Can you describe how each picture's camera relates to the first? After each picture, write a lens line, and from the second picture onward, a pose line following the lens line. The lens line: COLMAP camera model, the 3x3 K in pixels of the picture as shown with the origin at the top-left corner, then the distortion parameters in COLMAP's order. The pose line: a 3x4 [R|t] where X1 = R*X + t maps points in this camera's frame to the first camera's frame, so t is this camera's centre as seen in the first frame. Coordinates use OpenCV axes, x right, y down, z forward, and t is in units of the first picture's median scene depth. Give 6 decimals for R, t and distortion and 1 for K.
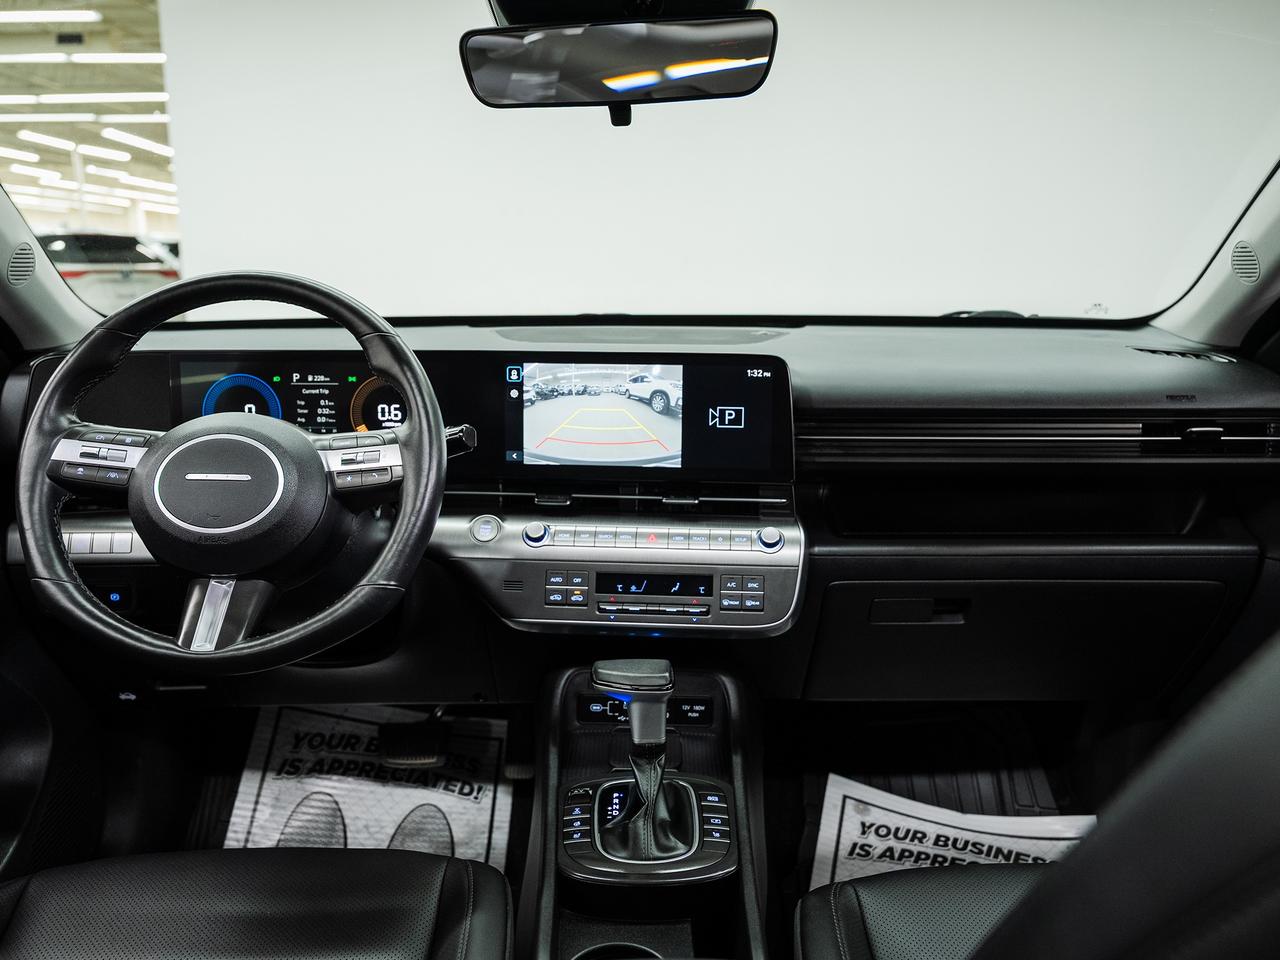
lens RADIAL K [[960.3, 0, 641.5], [0, 960.3, 500.3], [0, 0, 1]] dist [-0.025462, 0.003458]
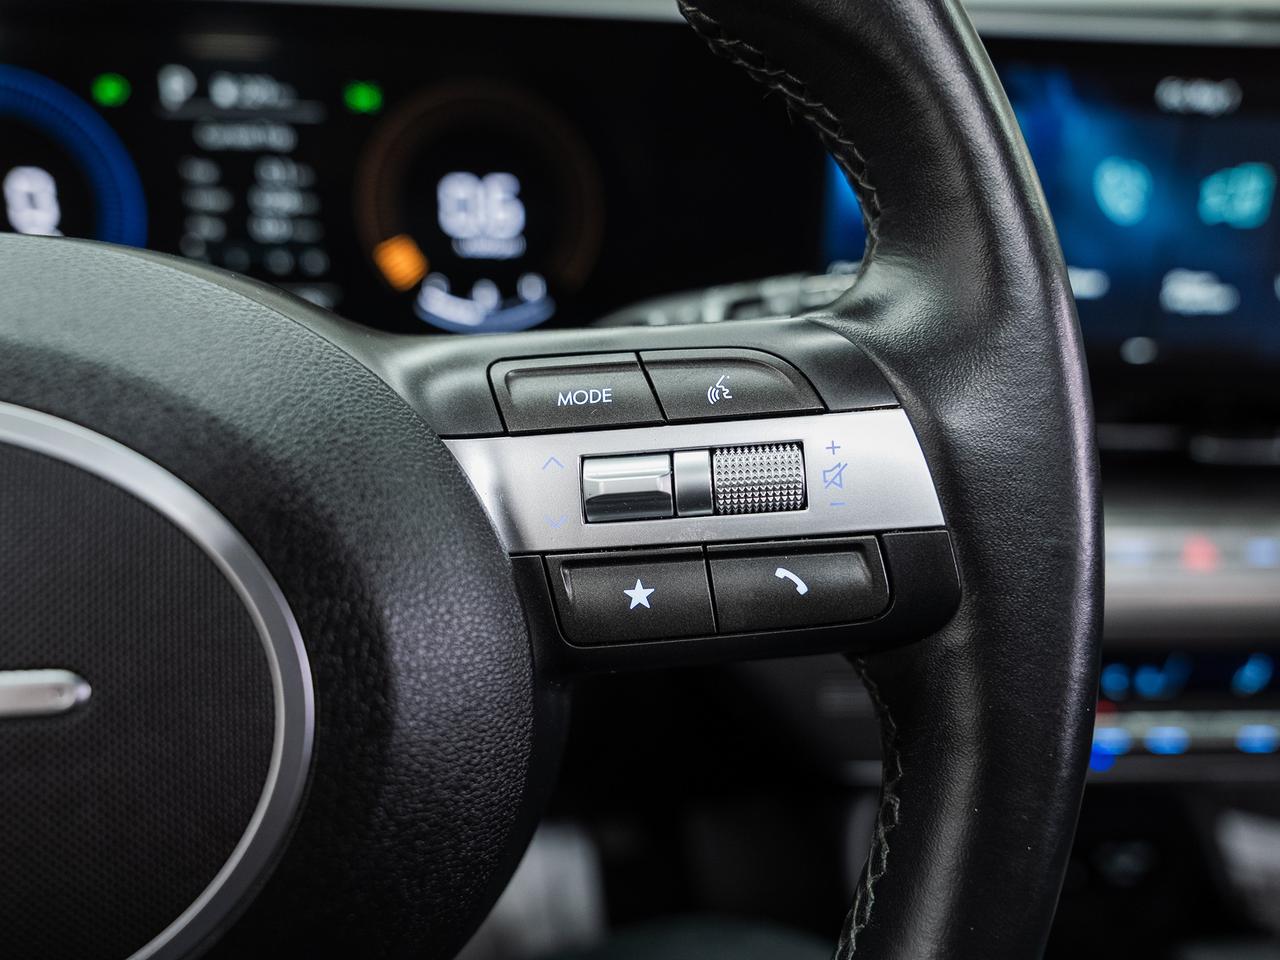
lens RADIAL K [[960.3, 0, 641.5], [0, 960.3, 500.3], [0, 0, 1]] dist [-0.025462, 0.003458]
pose [[0.988200, -0.037440, 0.148522, -0.327534], [0.004359, 0.976146, 0.217071, -0.079907], [-0.153106, -0.213862, 0.964791, 0.809598]]
